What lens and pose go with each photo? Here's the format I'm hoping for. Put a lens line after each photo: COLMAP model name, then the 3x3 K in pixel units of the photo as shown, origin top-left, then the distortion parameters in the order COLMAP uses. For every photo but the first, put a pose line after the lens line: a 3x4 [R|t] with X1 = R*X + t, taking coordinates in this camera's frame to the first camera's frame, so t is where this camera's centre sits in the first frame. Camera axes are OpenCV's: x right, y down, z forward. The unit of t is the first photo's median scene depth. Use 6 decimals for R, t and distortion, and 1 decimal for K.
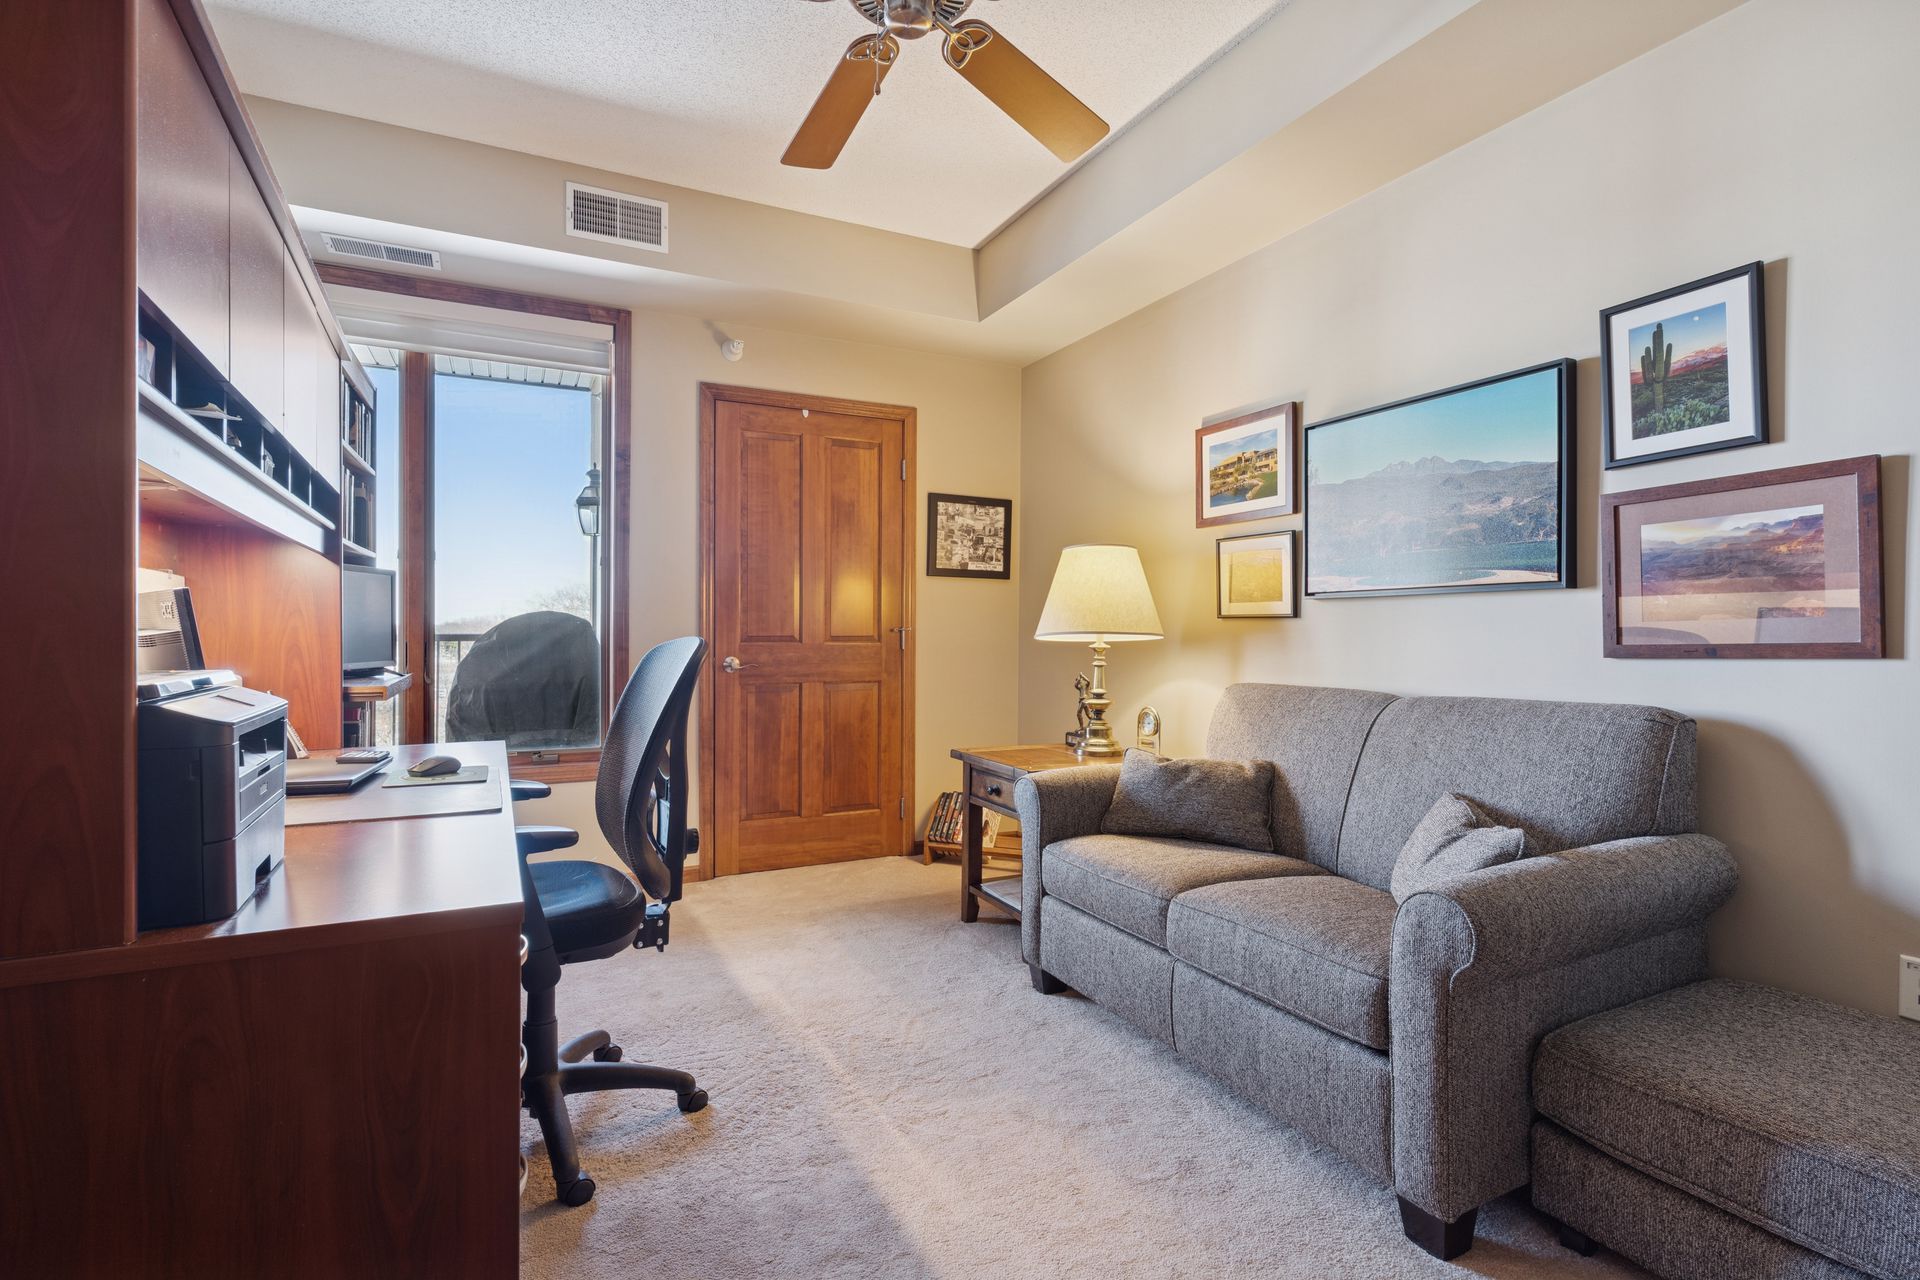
lens RADIAL K [[924.6, 0, 955.3], [0, 924.6, 639.6], [0, 0, 1]] dist [0.000945, 0.000540]
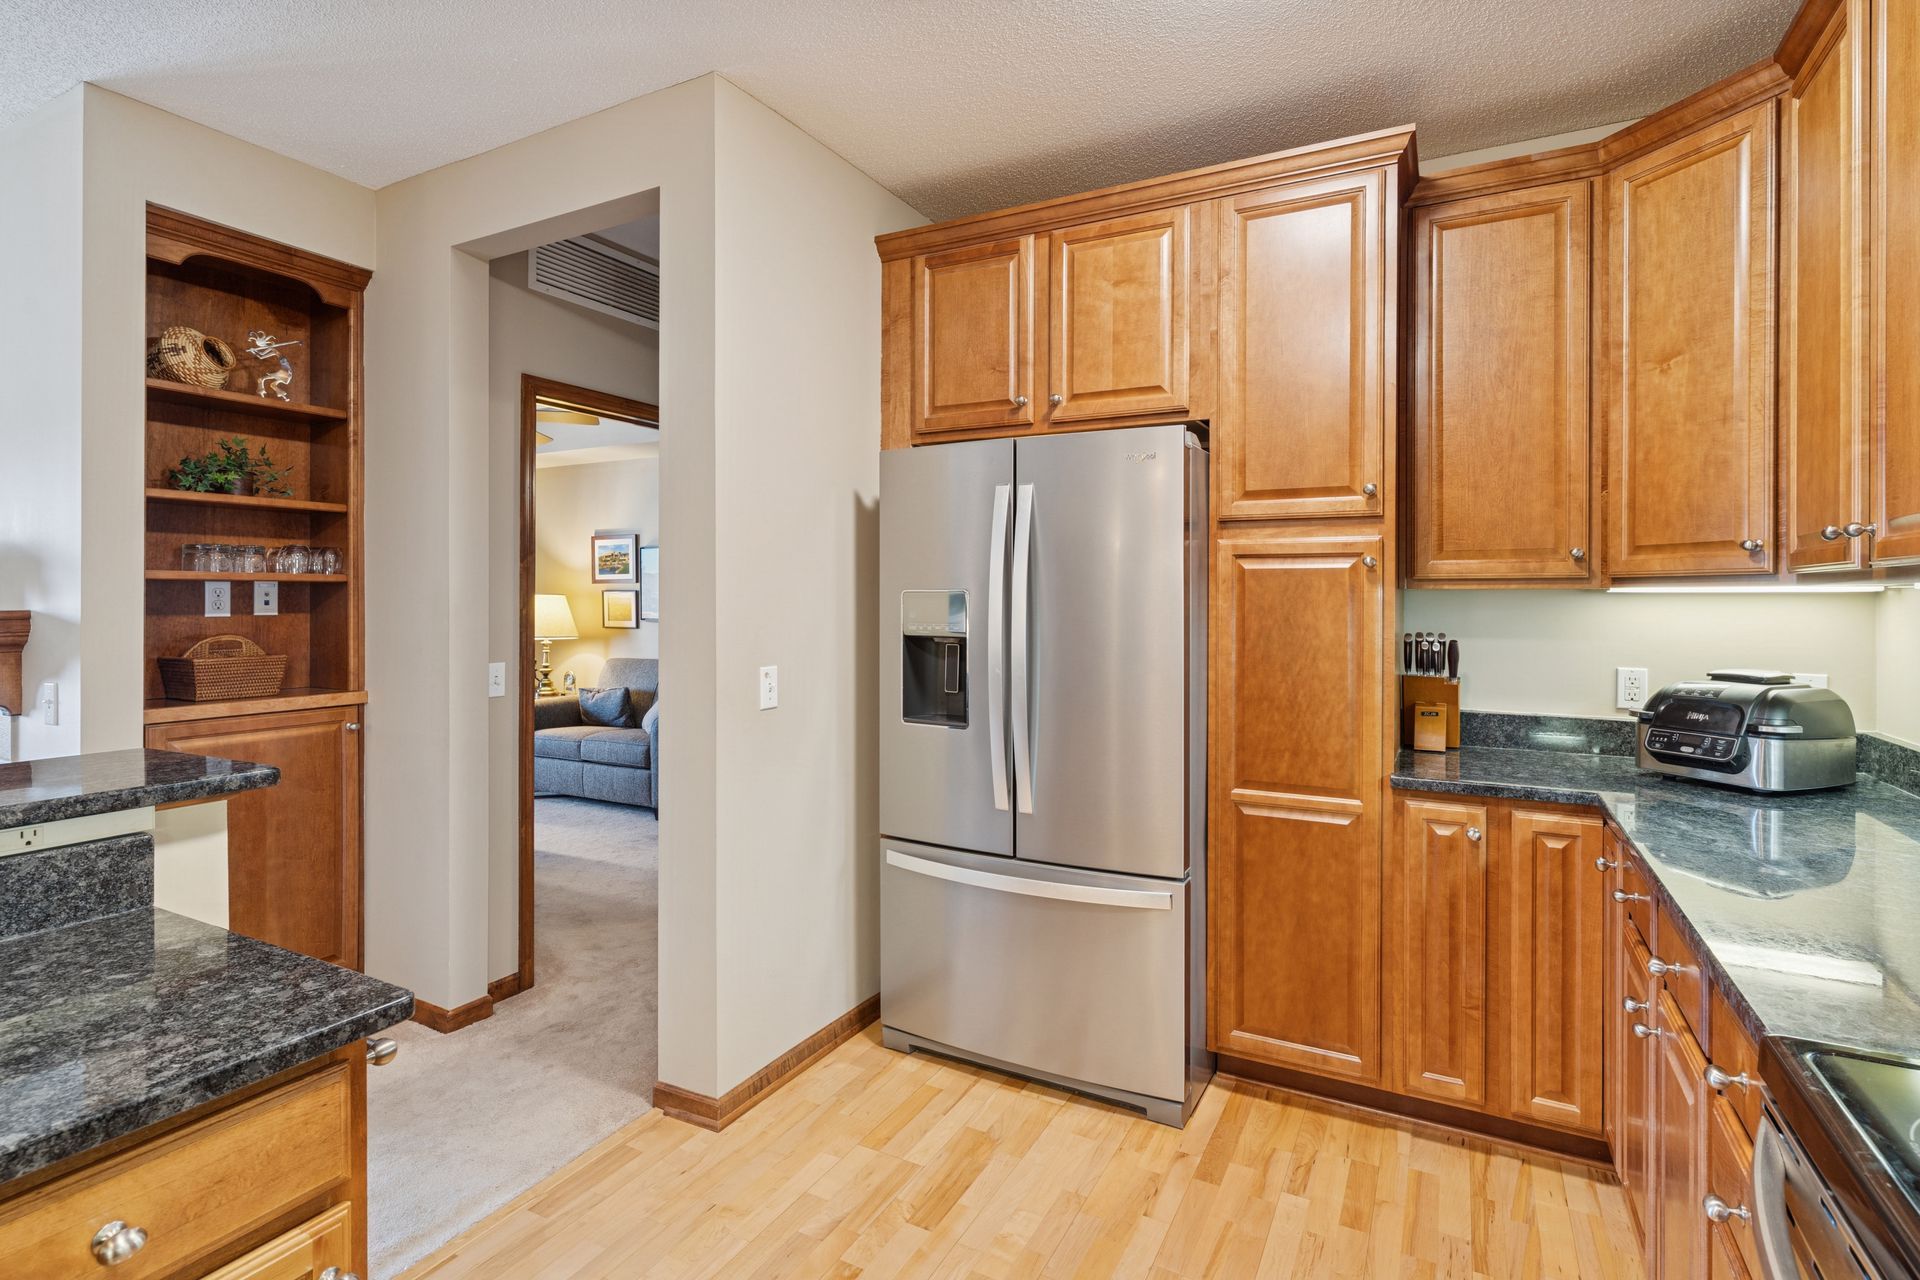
lens RADIAL K [[924.6, 0, 960.9], [0, 924.6, 599.4], [0, 0, 1]] dist [0.000945, 0.000540]
pose [[0.811360, -0.014624, 0.584364, -0.313245], [0.011501, 0.999893, 0.009055, -0.104431], [-0.584434, -0.000626, 0.811441, -1.298440]]
